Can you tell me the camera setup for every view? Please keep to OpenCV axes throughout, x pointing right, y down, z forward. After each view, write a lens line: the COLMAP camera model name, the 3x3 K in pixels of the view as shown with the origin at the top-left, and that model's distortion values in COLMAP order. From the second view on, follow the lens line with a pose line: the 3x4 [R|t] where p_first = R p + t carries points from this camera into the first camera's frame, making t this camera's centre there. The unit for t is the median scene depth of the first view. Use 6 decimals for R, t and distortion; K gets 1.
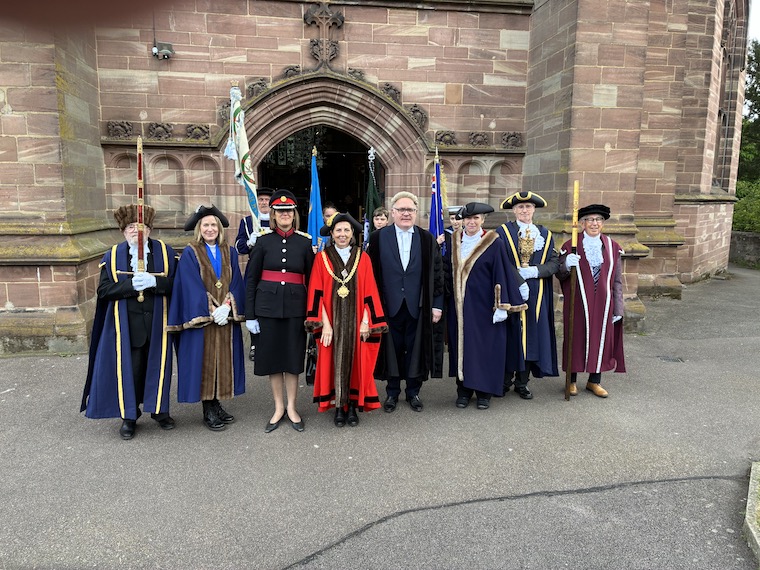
lens RADIAL K [[574.3, 0, 380.0], [0, 574.3, 285.0], [0, 0, 1]] dist [0.051955, -0.075284]
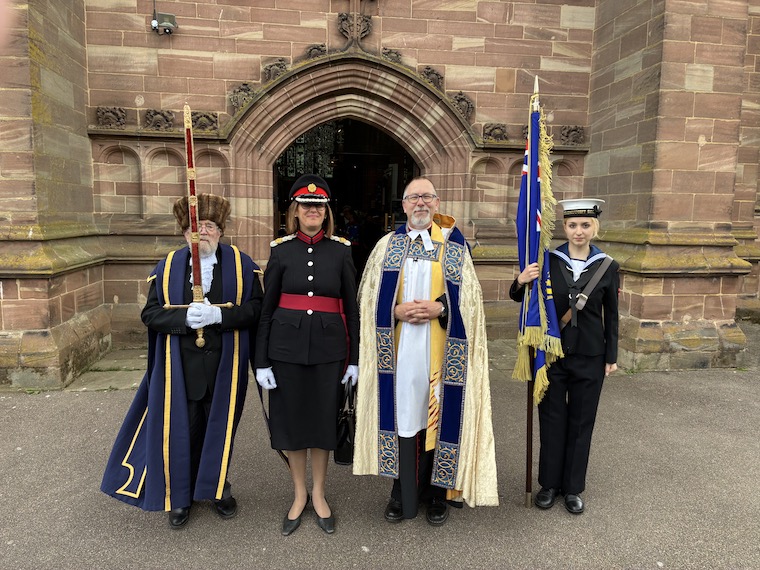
lens RADIAL K [[574.3, 0, 380.0], [0, 574.3, 285.0], [0, 0, 1]] dist [0.051955, -0.075284]
pose [[0.999904, 0.008958, -0.010553, -0.048190], [-0.009216, 0.999652, -0.024727, -0.008259], [0.010328, 0.024822, 0.999639, 0.168959]]
